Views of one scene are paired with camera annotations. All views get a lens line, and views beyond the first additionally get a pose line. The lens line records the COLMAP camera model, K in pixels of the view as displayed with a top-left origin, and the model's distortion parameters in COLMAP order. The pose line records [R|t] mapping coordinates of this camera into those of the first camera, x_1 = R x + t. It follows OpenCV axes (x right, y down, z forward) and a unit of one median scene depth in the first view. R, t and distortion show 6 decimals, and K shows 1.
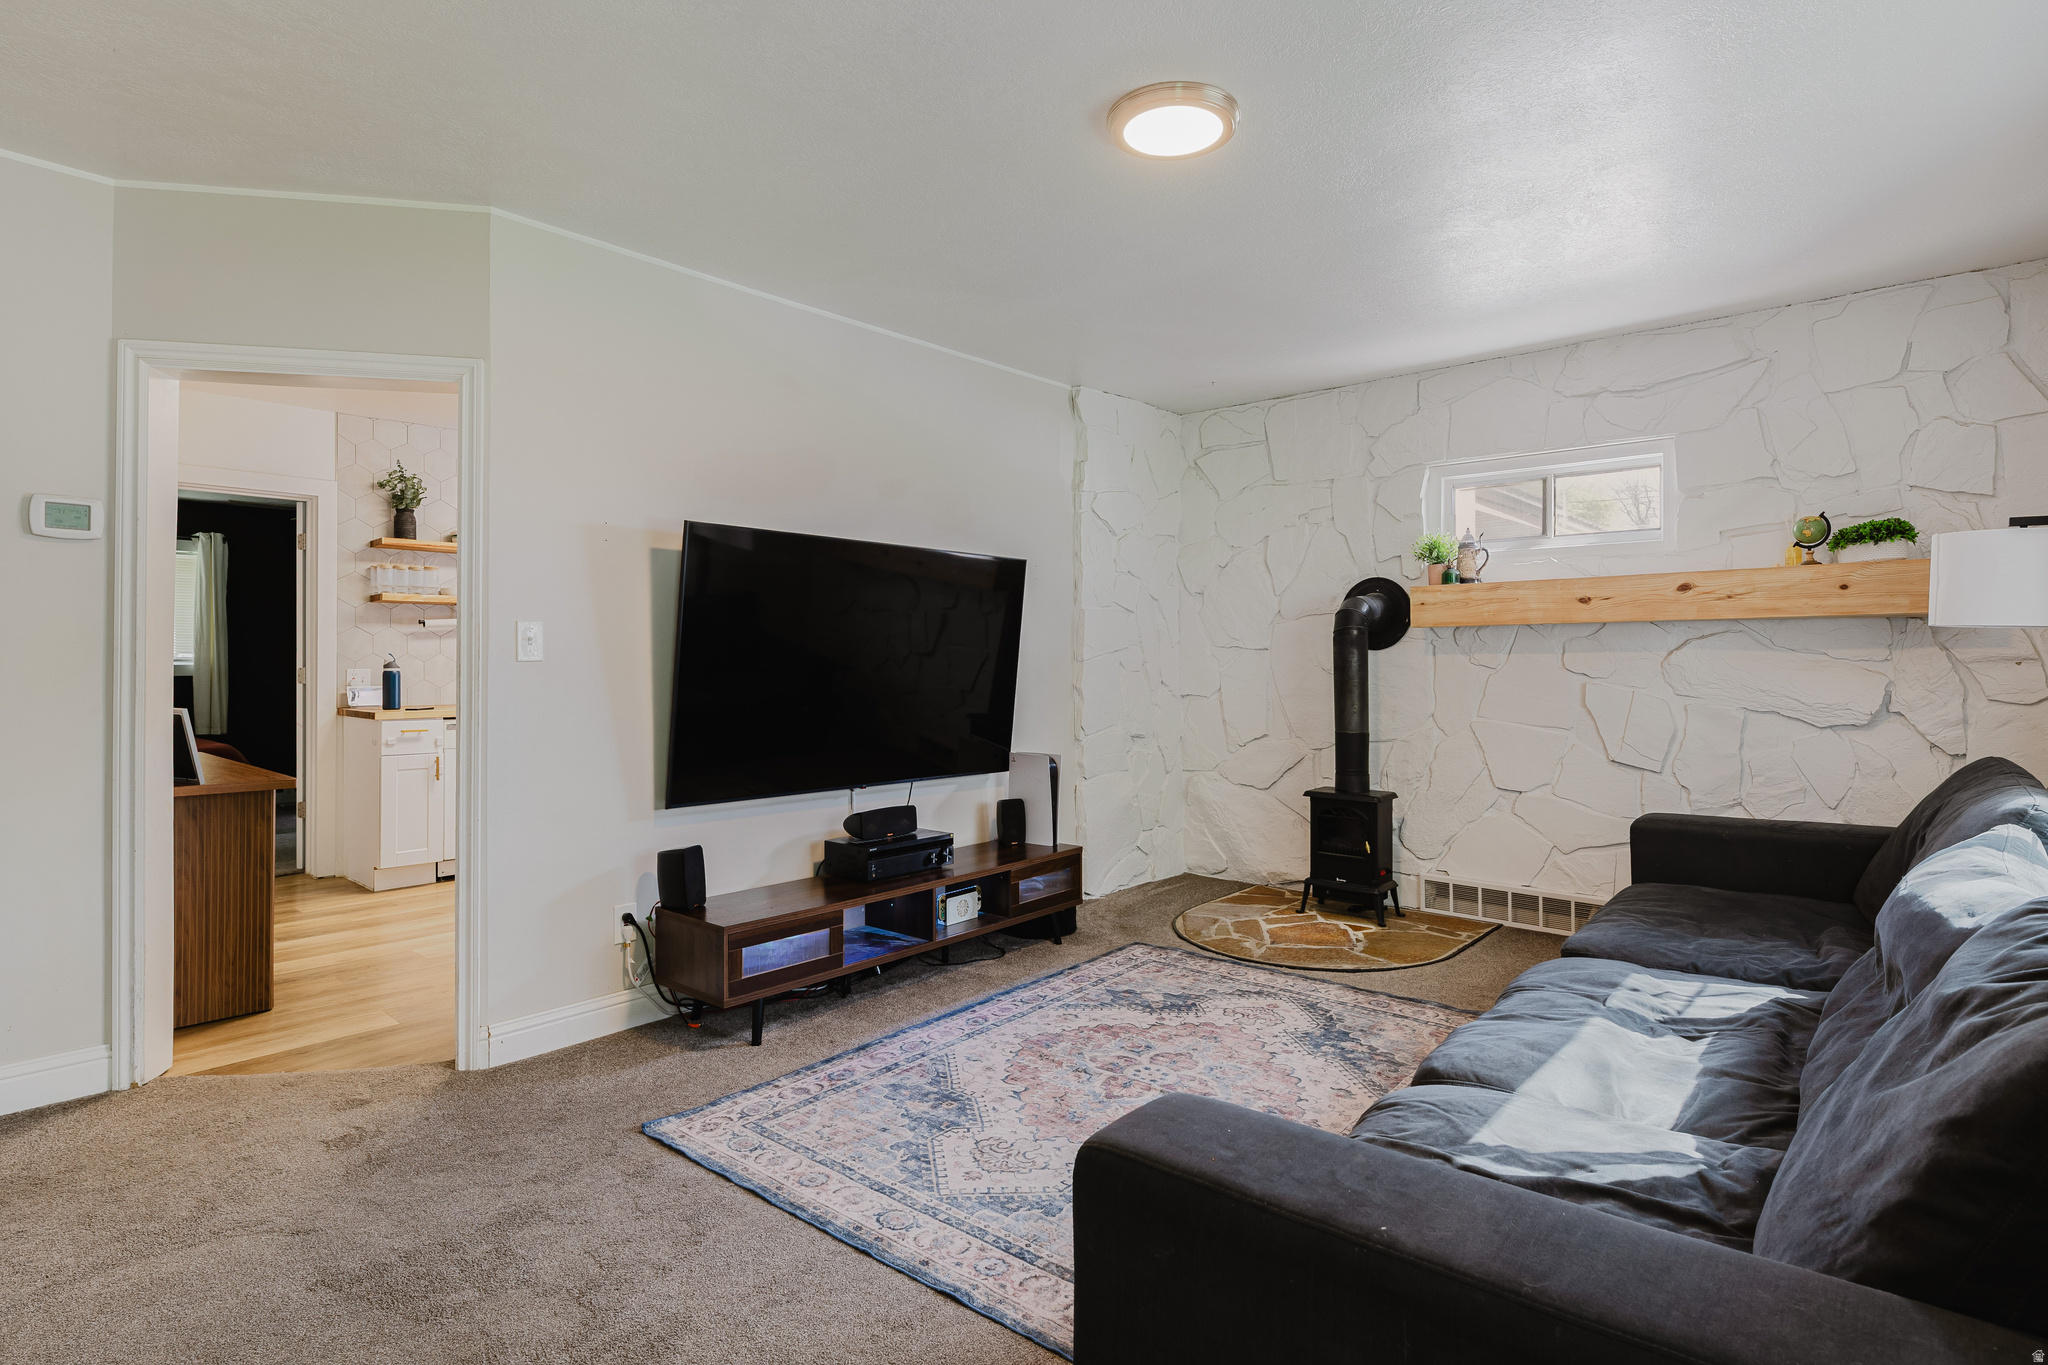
lens RADIAL K [[1065.9, 0, 1016.7], [0, 1065.9, 649.4], [0, 0, 1]] dist [-0.002066, -0.000359]
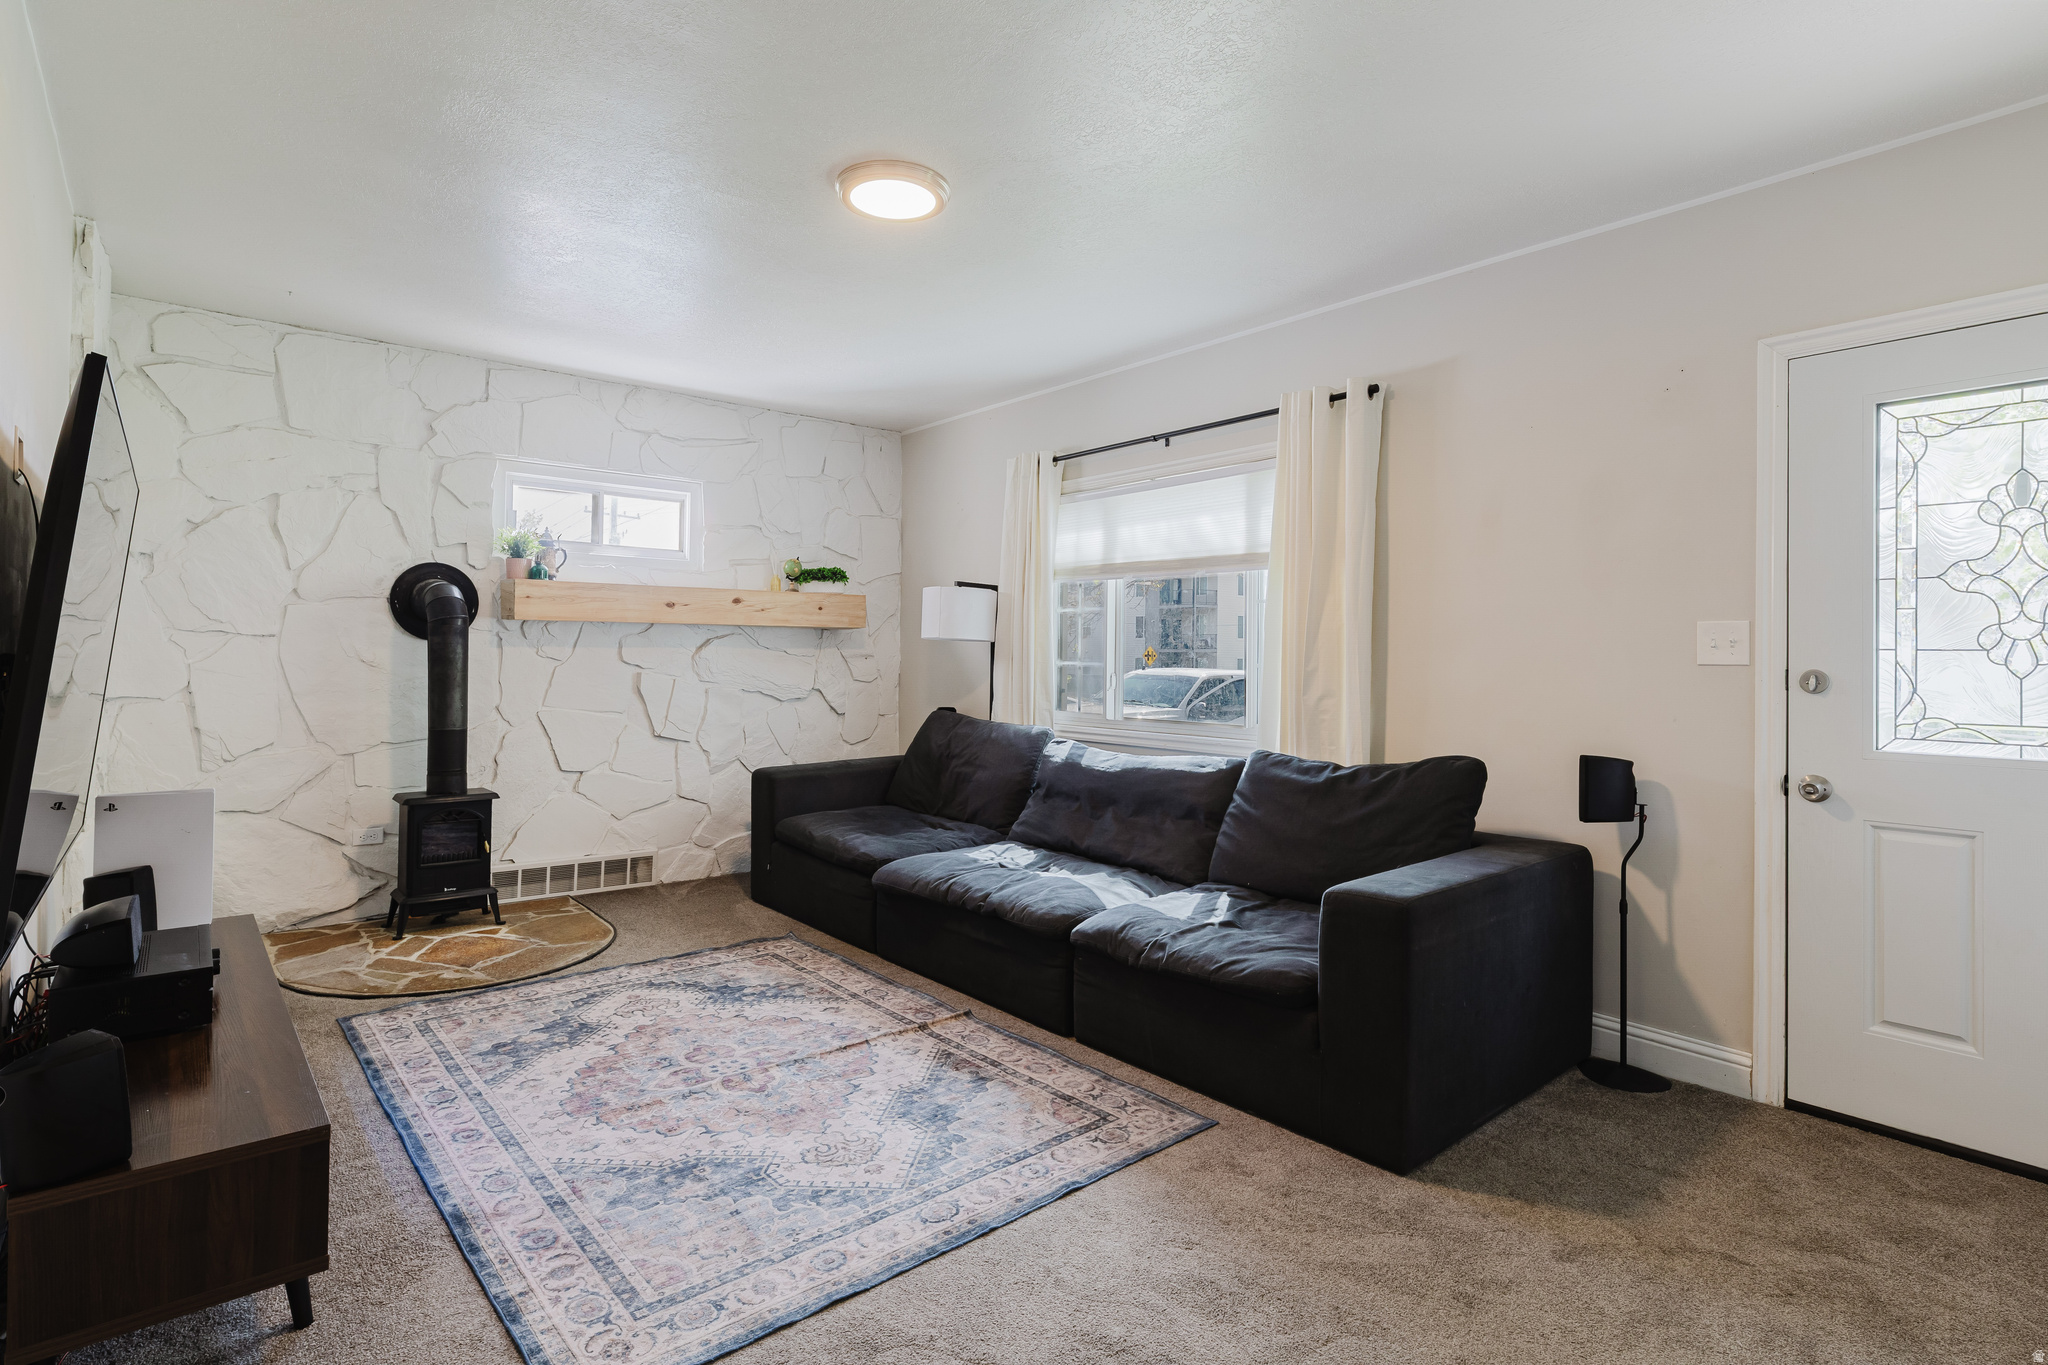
lens RADIAL K [[1043.9, 0, 1026.8], [0, 1043.9, 638.7], [0, 0, 1]] dist [-0.003143, -0.000290]
pose [[0.131860, 0.020761, 0.991051, -0.709924], [-0.020957, 0.999616, -0.018152, 0.006612], [-0.991047, -0.018376, 0.132244, 0.519513]]
